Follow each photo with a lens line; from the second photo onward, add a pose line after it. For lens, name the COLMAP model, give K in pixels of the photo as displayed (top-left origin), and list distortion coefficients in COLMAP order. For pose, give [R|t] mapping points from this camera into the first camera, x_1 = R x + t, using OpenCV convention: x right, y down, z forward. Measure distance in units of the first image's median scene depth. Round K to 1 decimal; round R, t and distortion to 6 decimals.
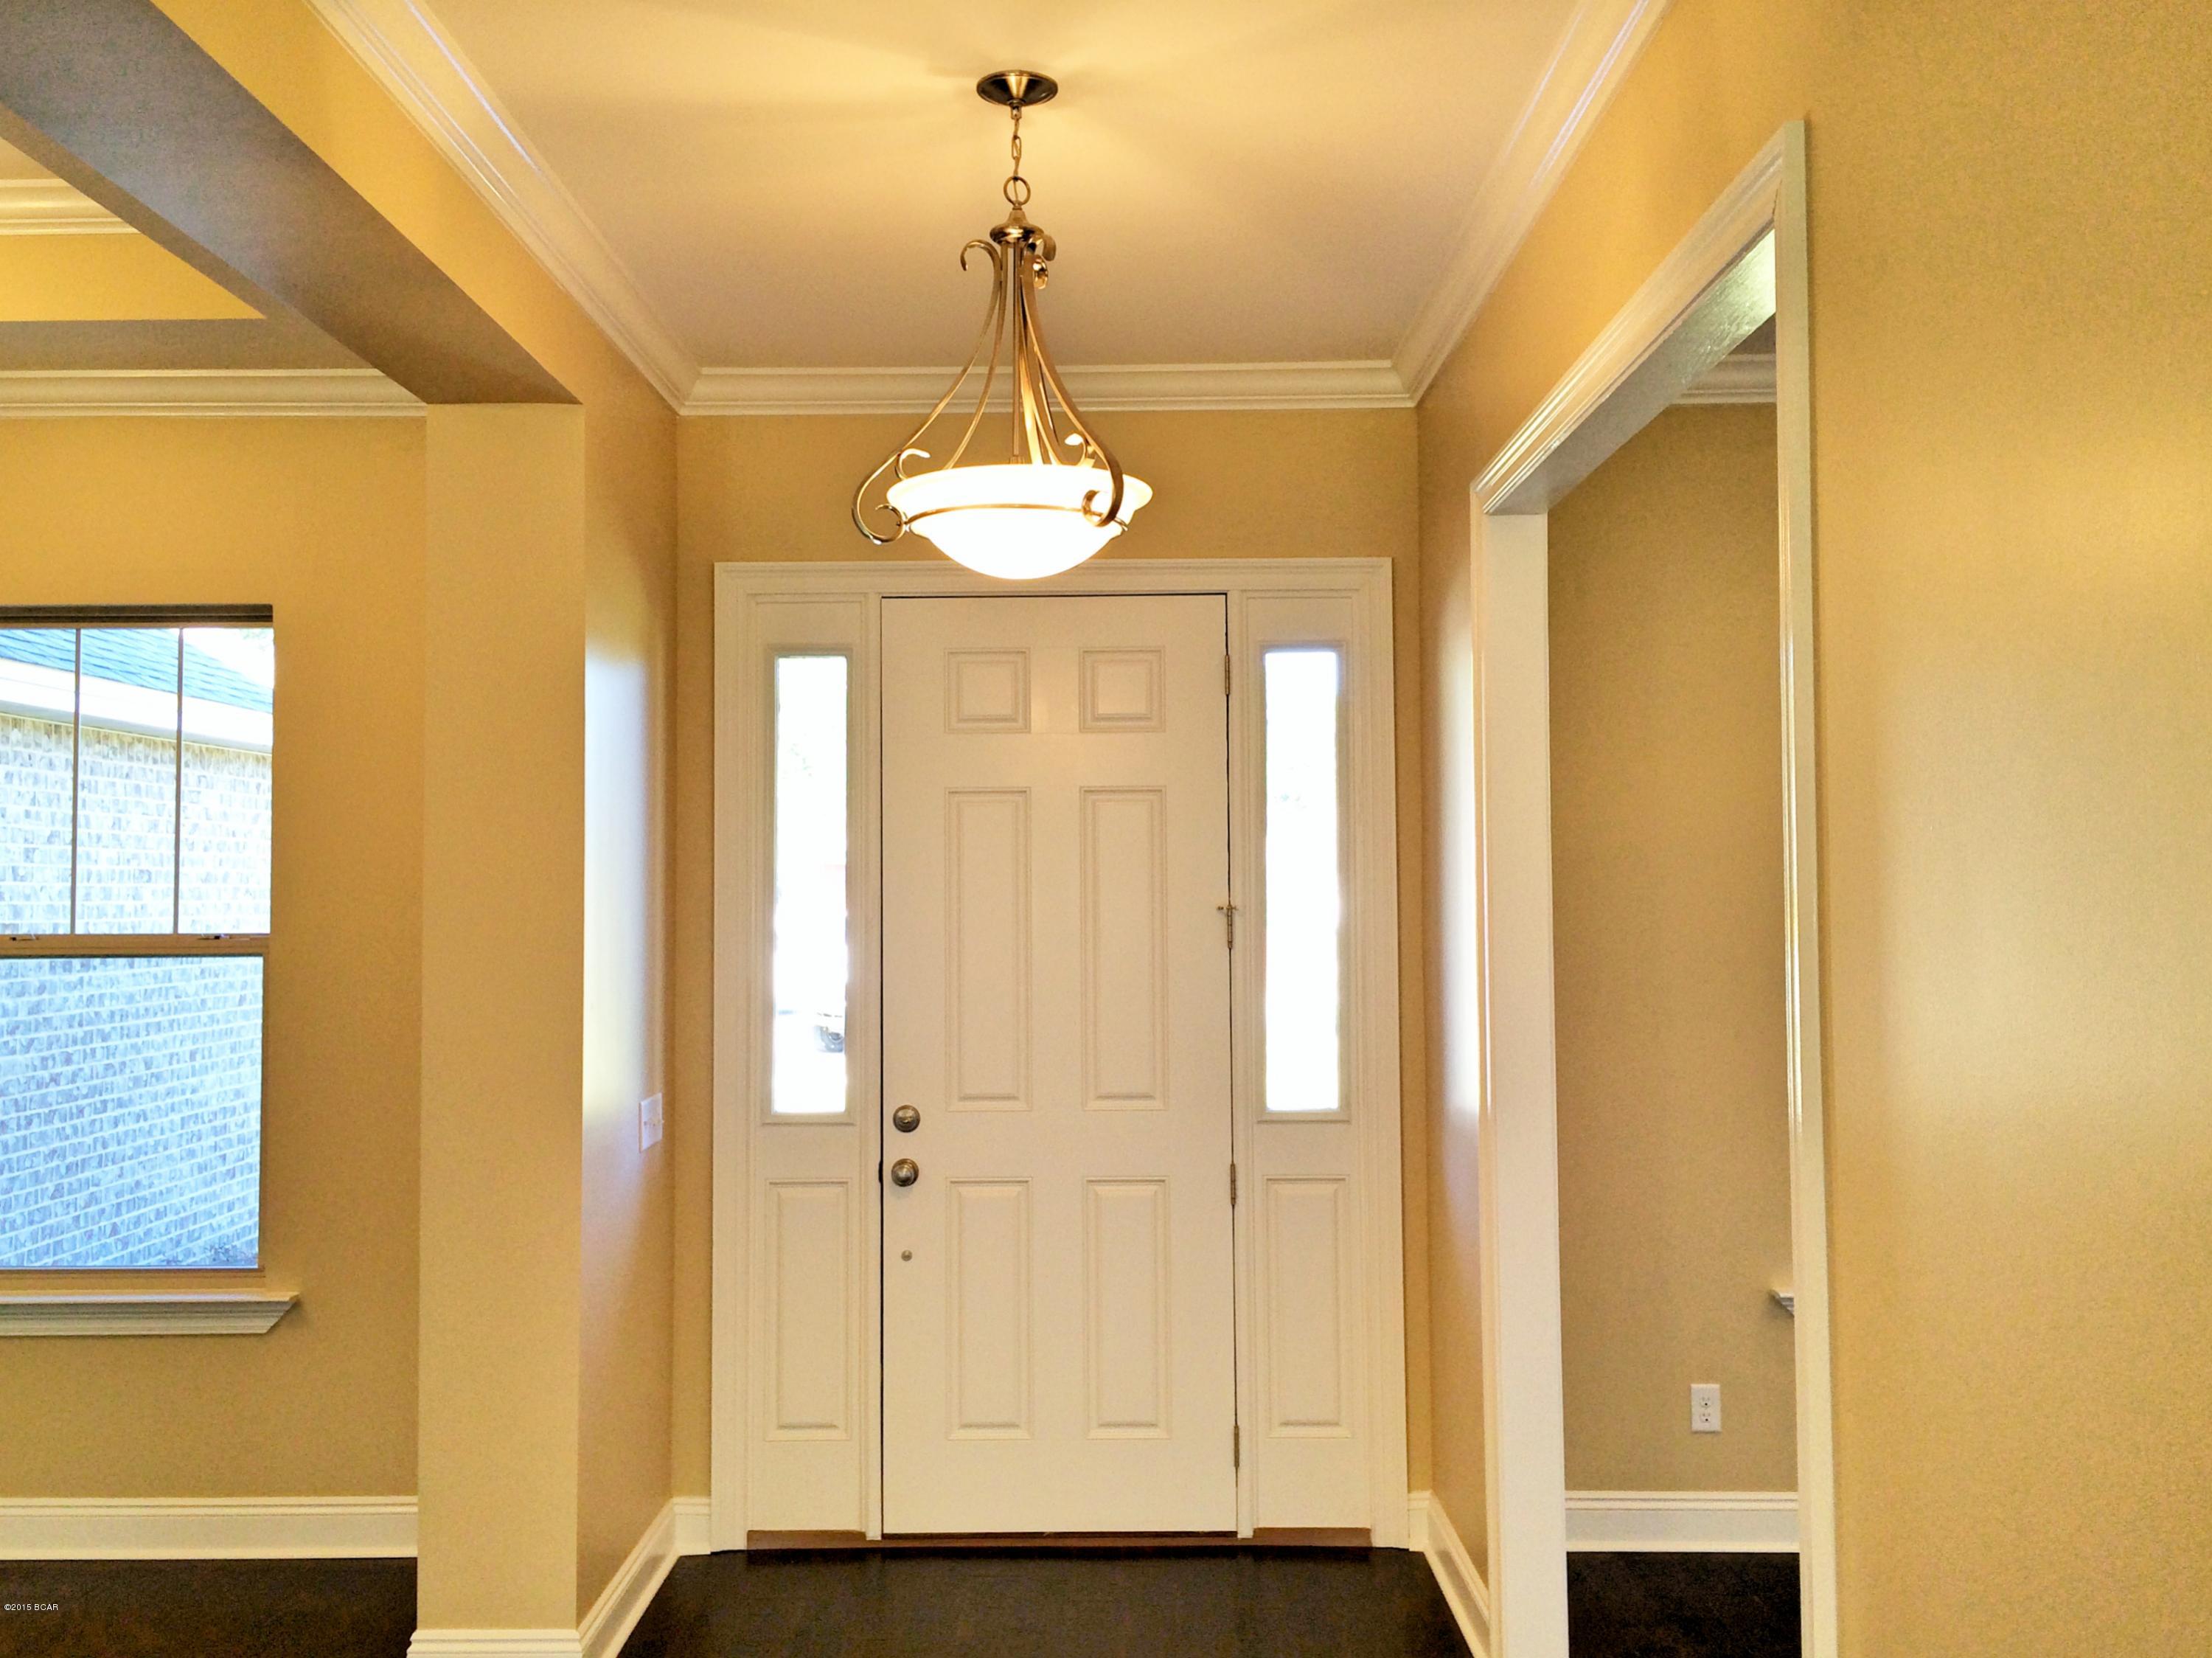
lens RADIAL K [[1909.0, 0, 1102.8], [0, 1909.0, 828.2], [0, 0, 1]] dist [0.072574, -0.119047]
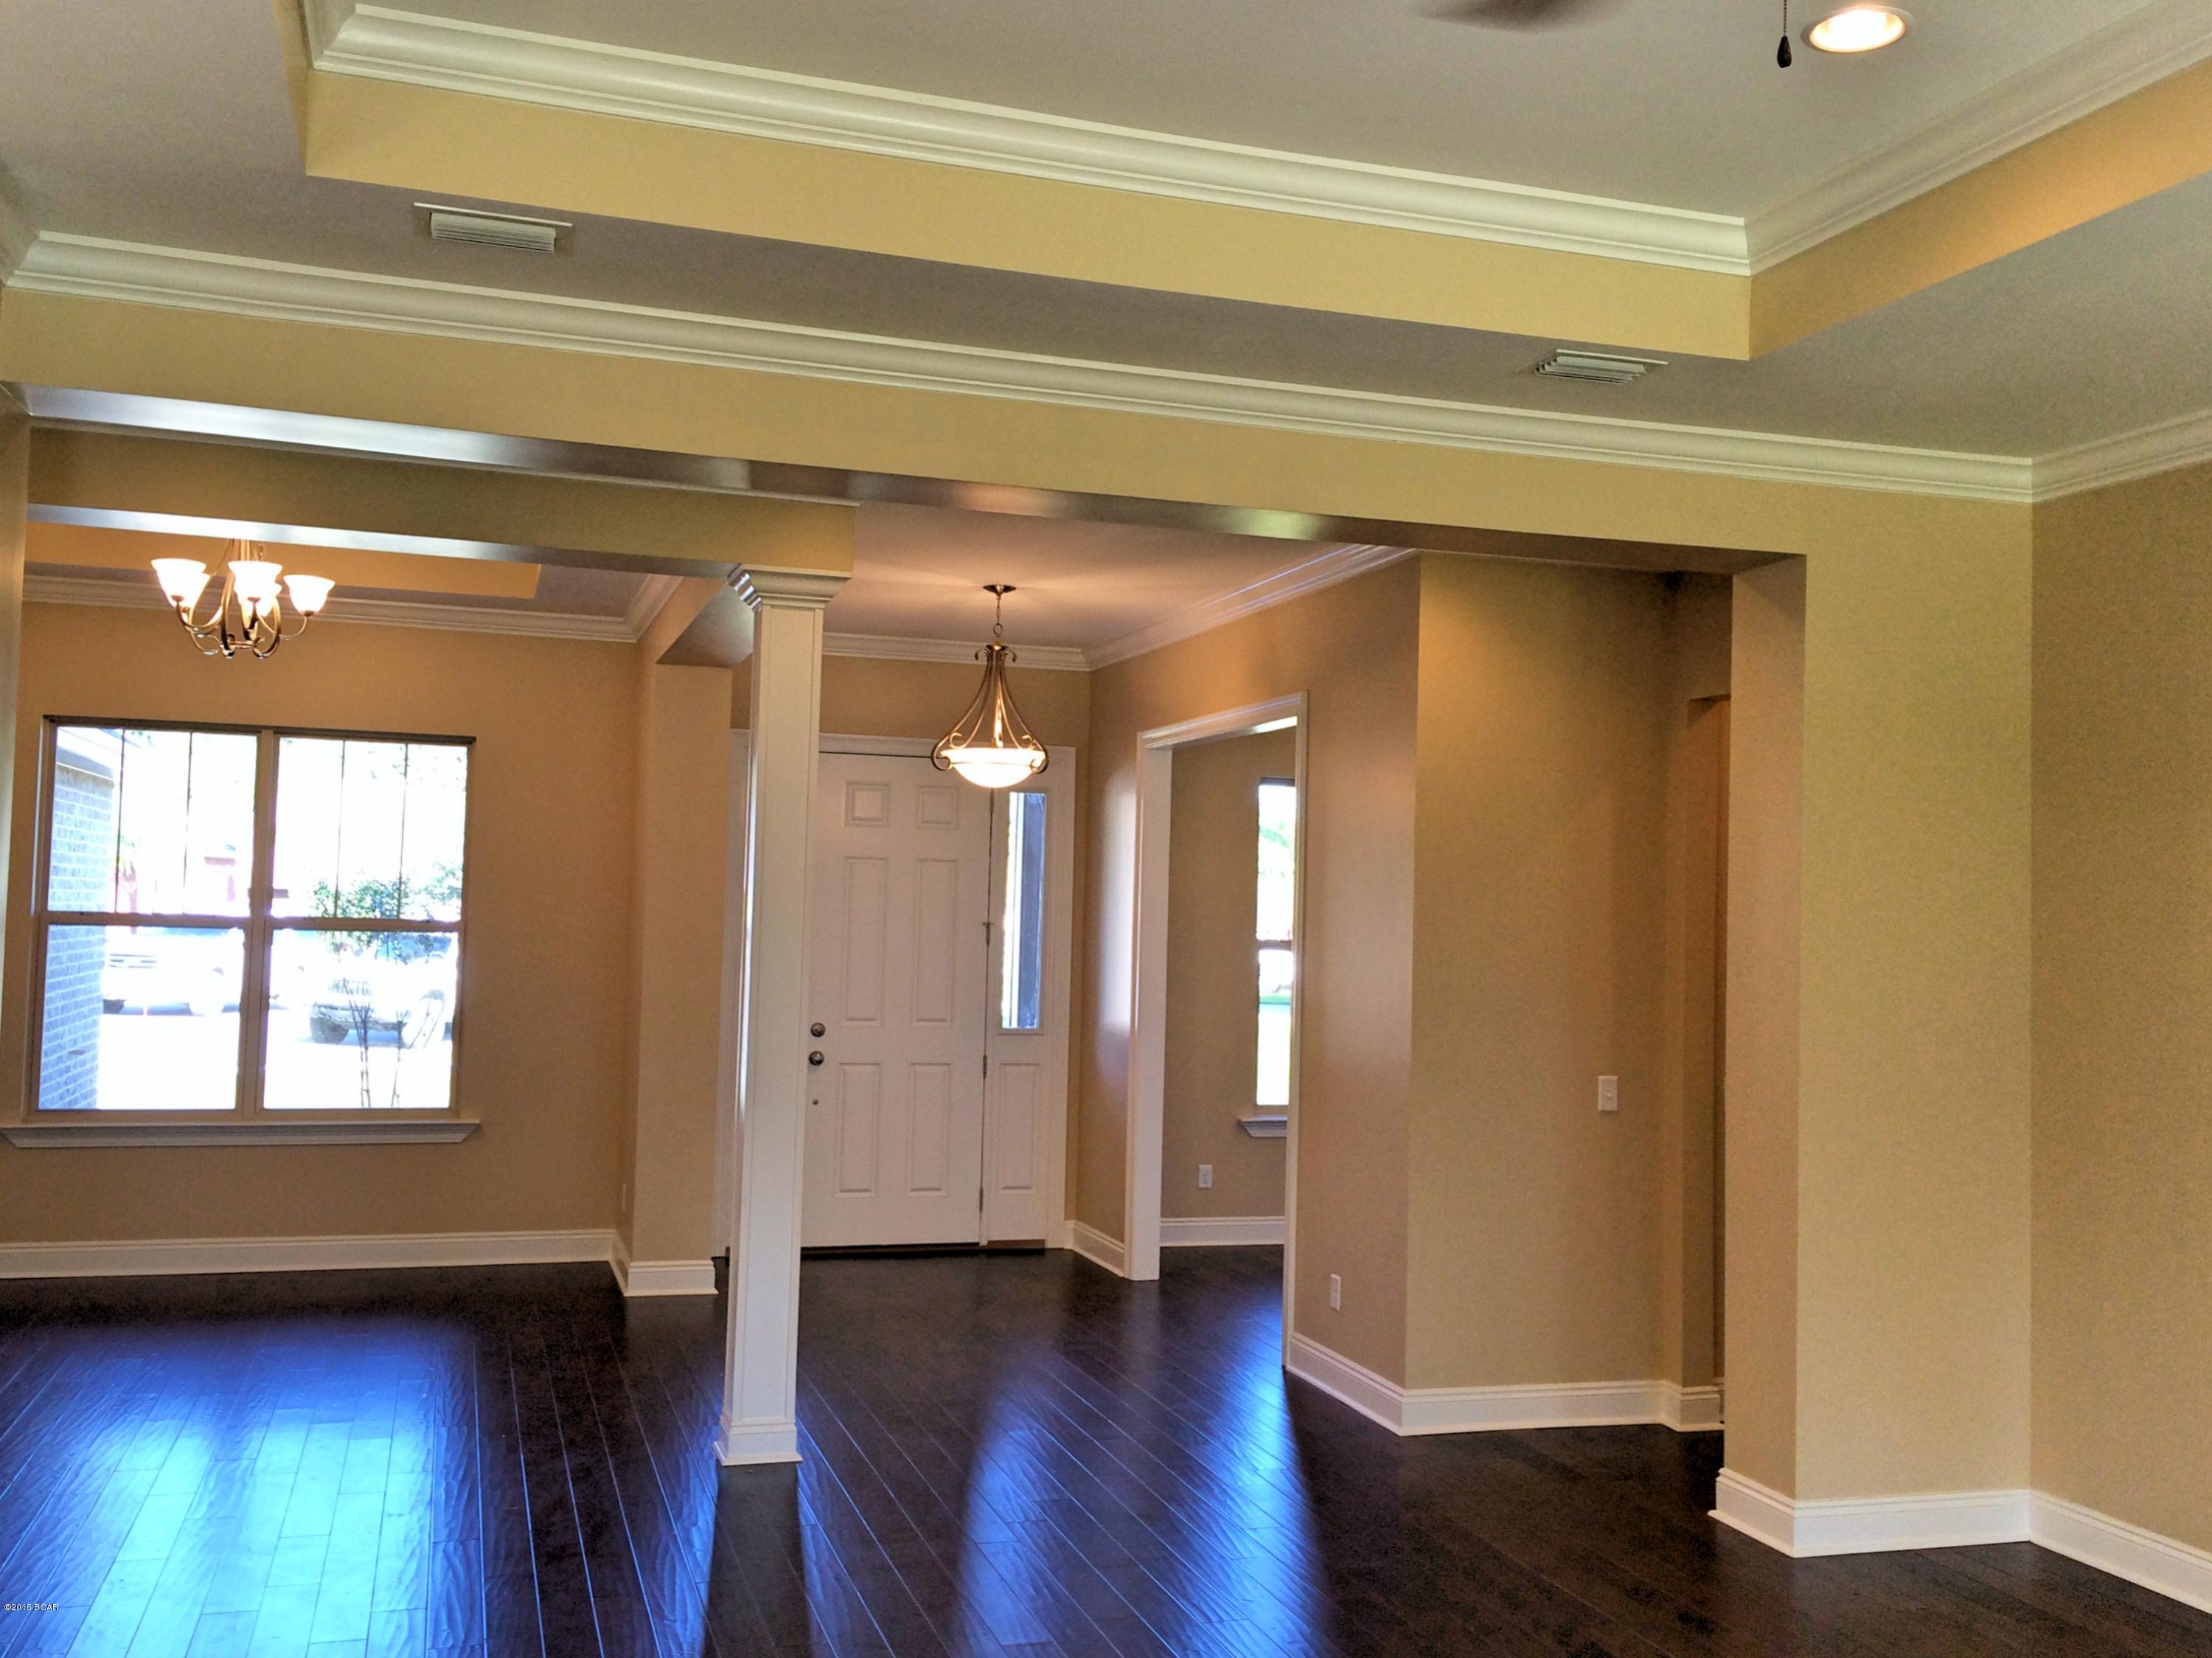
lens RADIAL K [[1909.0, 0, 1102.8], [0, 1909.0, 828.2], [0, 0, 1]] dist [0.072574, -0.119047]
pose [[0.950896, 0.048428, 0.305698, -0.427718], [-0.045272, 0.998823, -0.017412, -0.027099], [-0.306182, 0.002717, 0.951969, -0.896163]]
